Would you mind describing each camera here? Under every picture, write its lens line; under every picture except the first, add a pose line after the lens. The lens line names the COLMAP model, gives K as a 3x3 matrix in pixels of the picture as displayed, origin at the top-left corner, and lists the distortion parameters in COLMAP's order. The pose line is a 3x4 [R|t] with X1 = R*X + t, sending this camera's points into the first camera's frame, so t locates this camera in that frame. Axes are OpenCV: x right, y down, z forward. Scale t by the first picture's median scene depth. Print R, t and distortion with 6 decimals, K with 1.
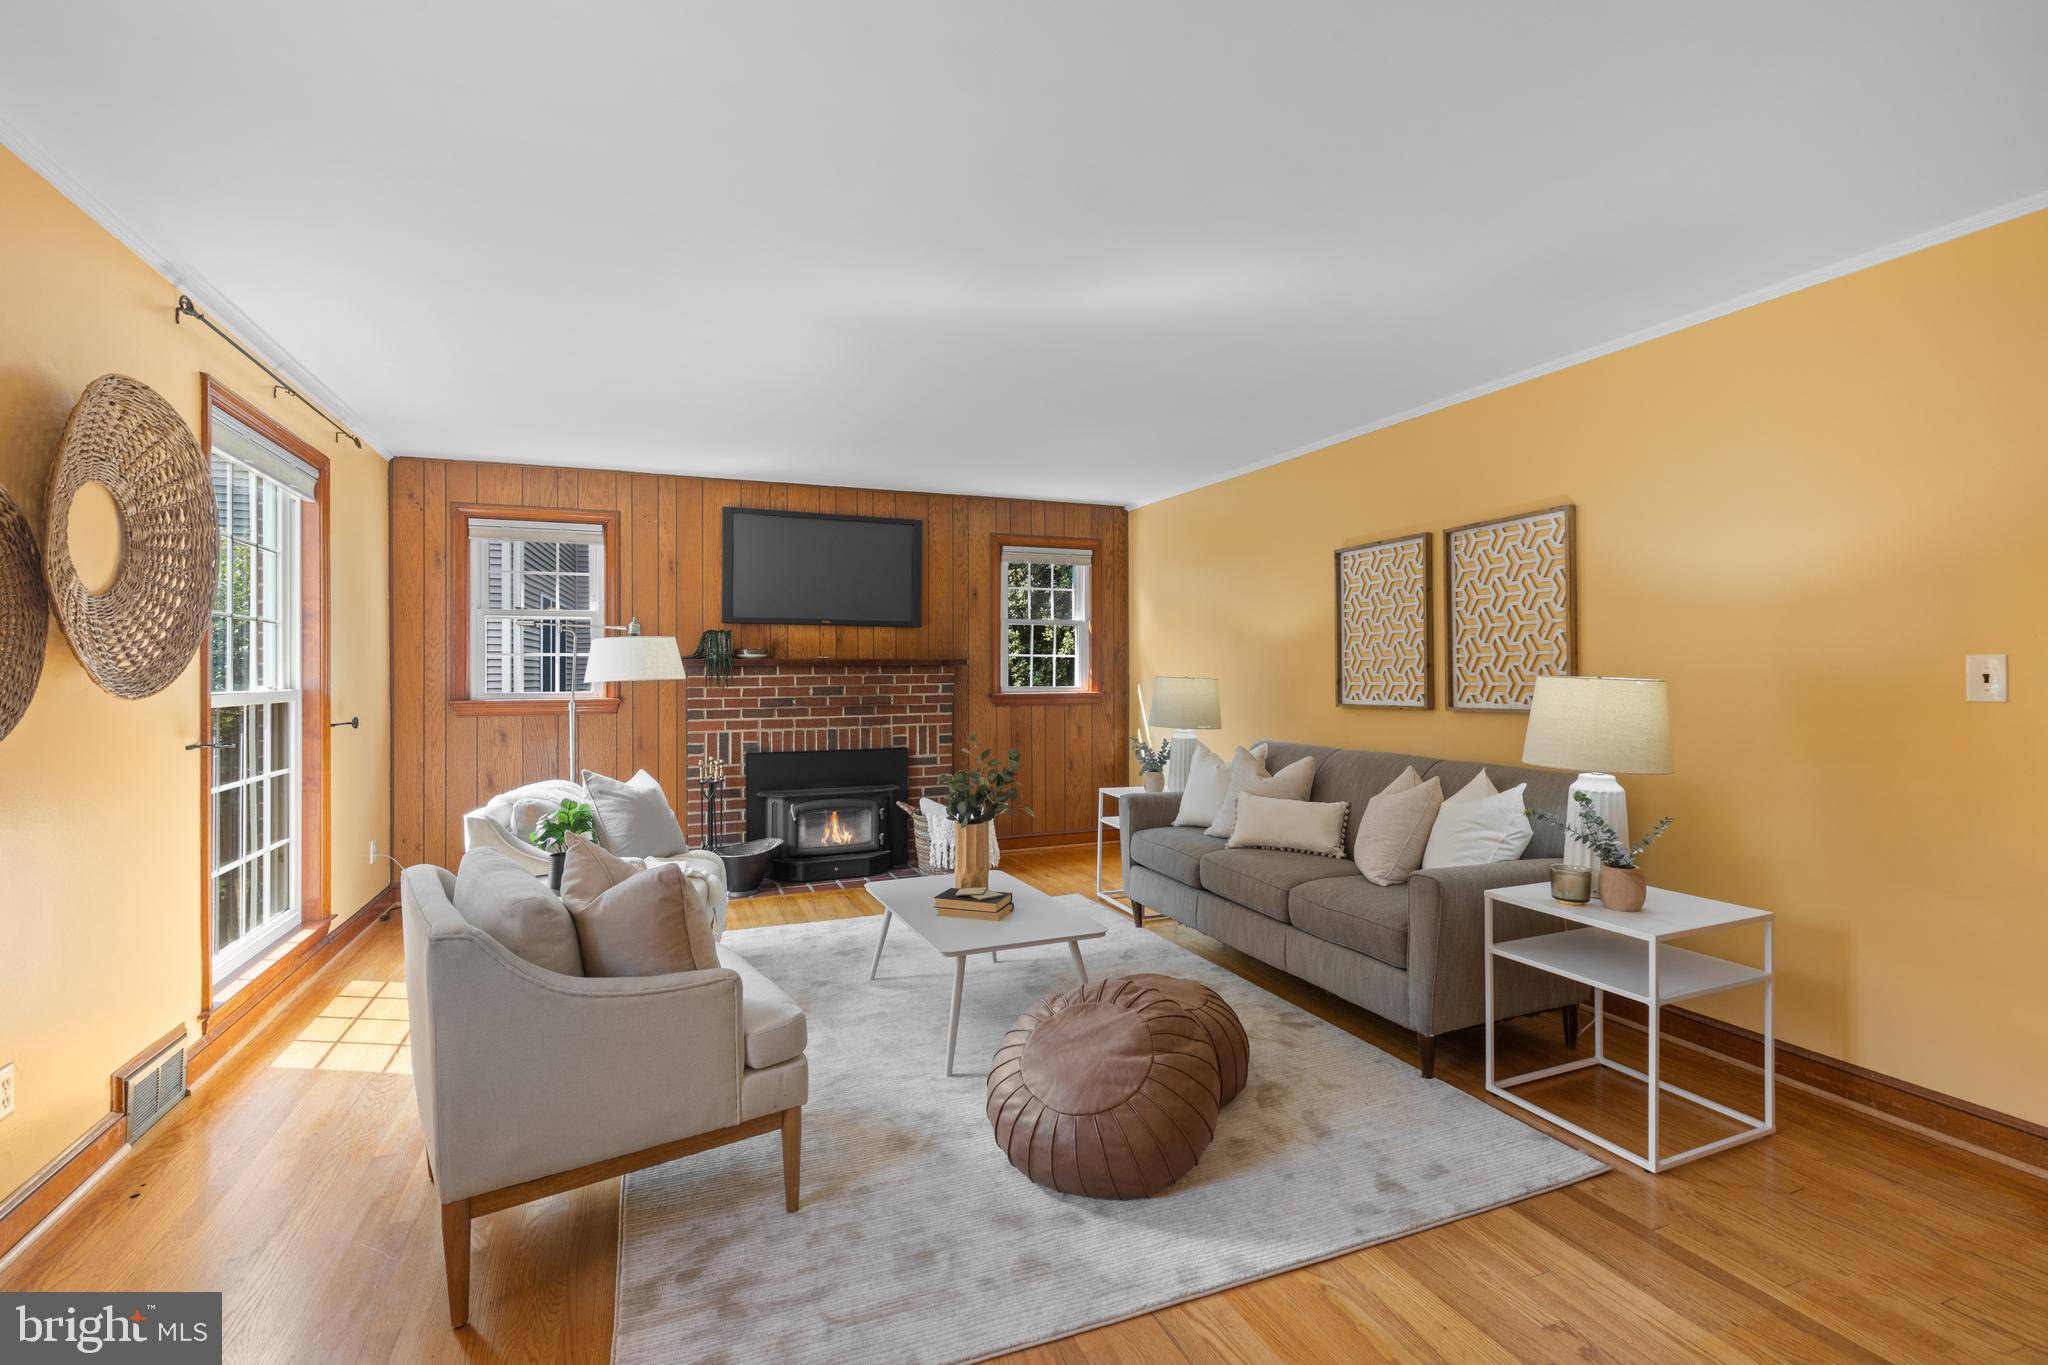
lens RADIAL K [[918.8, 0, 1027.4], [0, 918.8, 669.0], [0, 0, 1]] dist [0.007412, -0.001249]
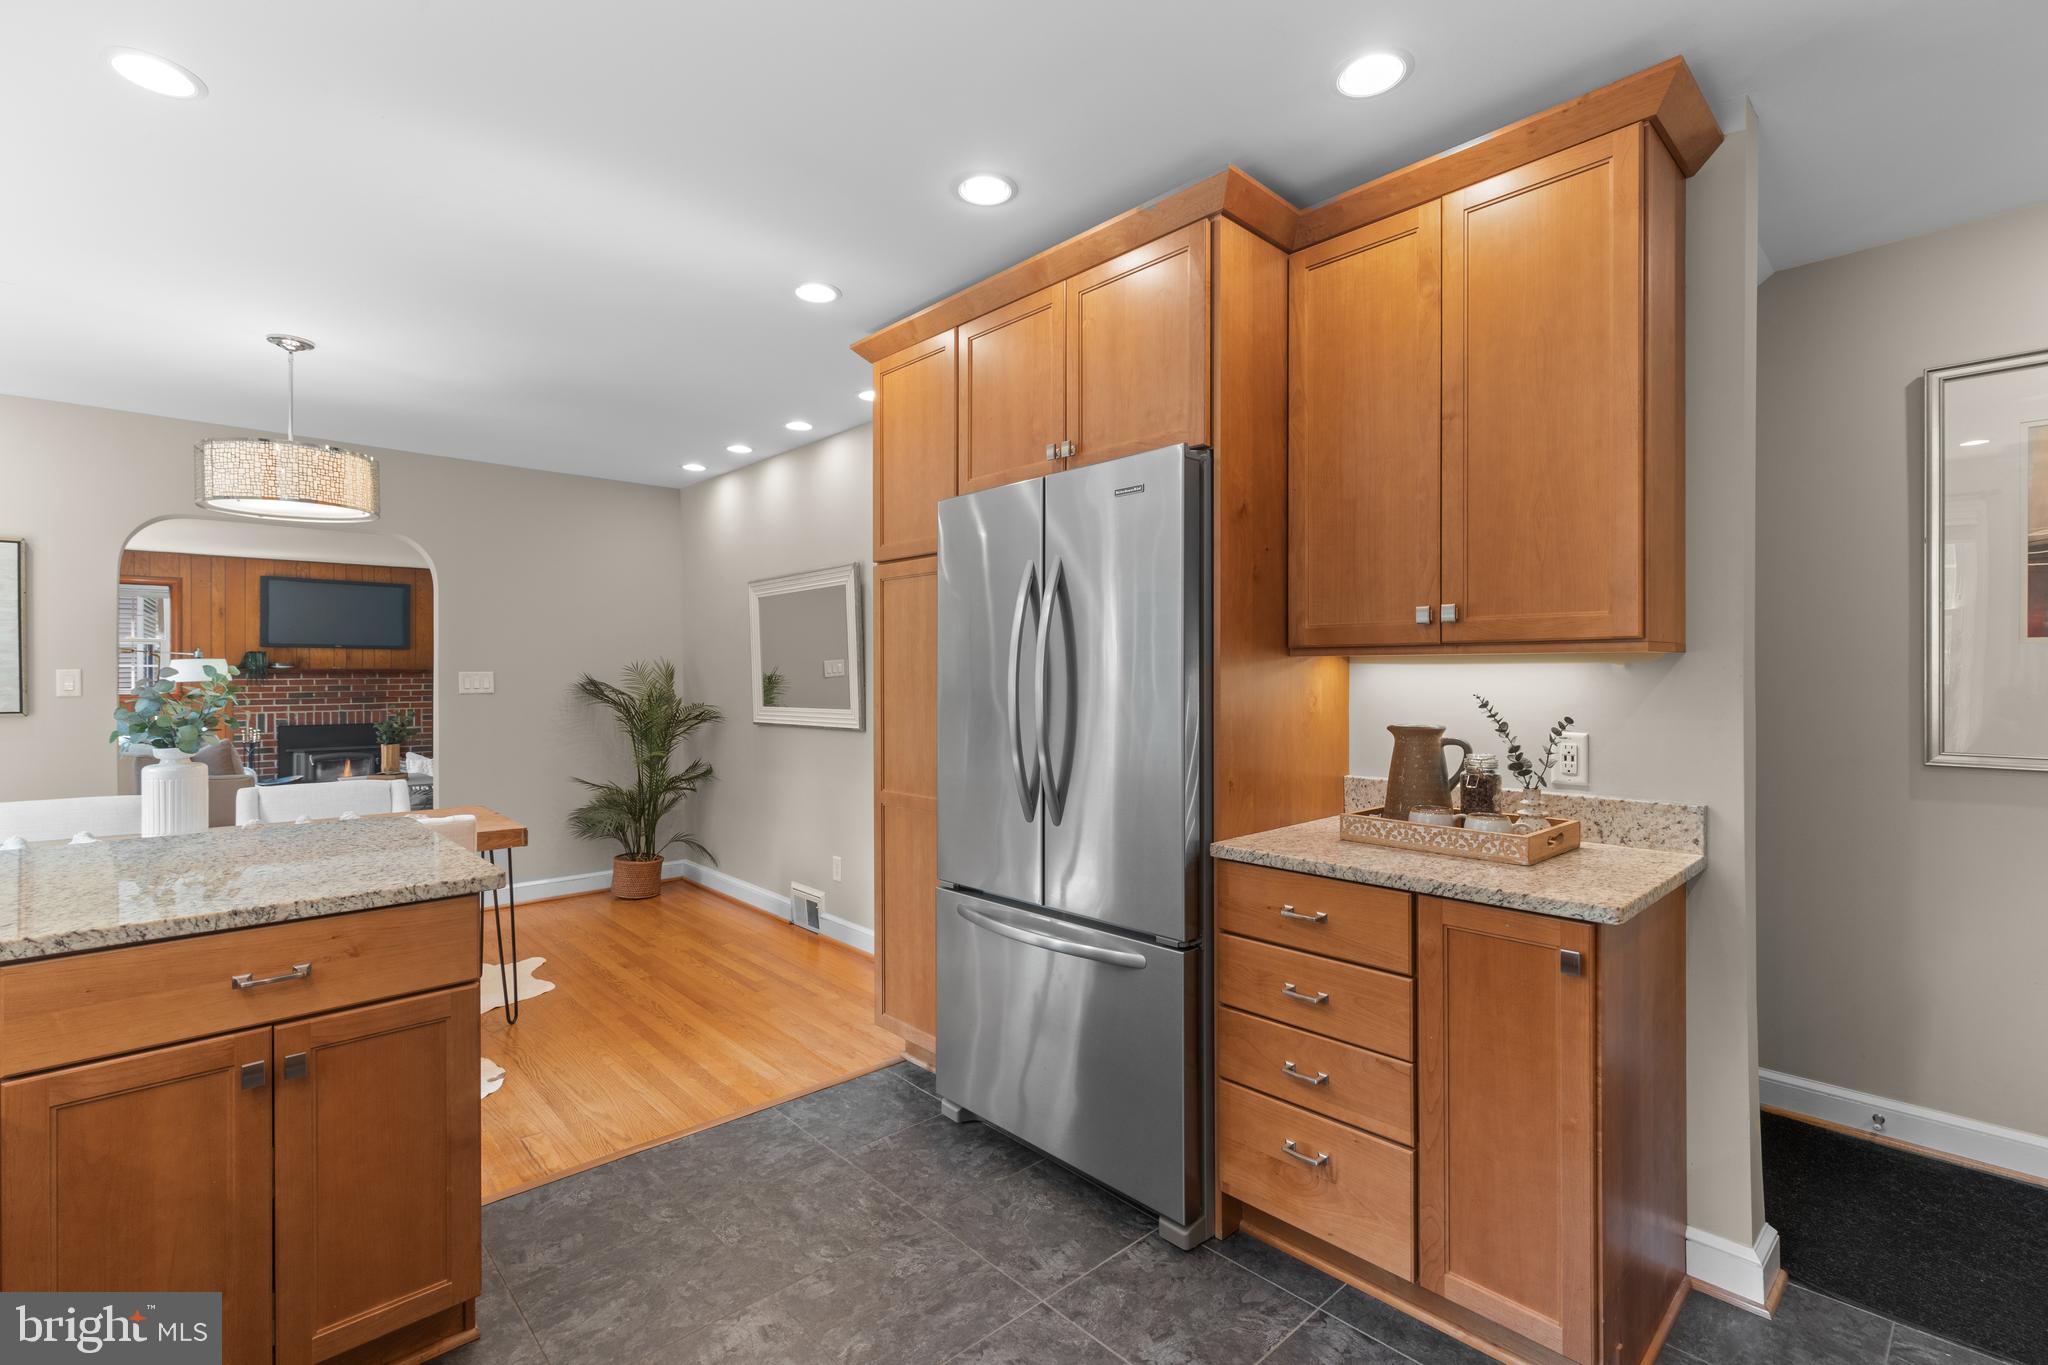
lens RADIAL K [[918.8, 0, 1021.3], [0, 918.8, 673.5], [0, 0, 1]] dist [0.007412, -0.001249]
pose [[0.939650, 0.000217, 0.342136, 0.380540], [-0.000690, 0.999999, 0.001261, -0.005714], [-0.342135, -0.001420, 0.939650, -1.010458]]
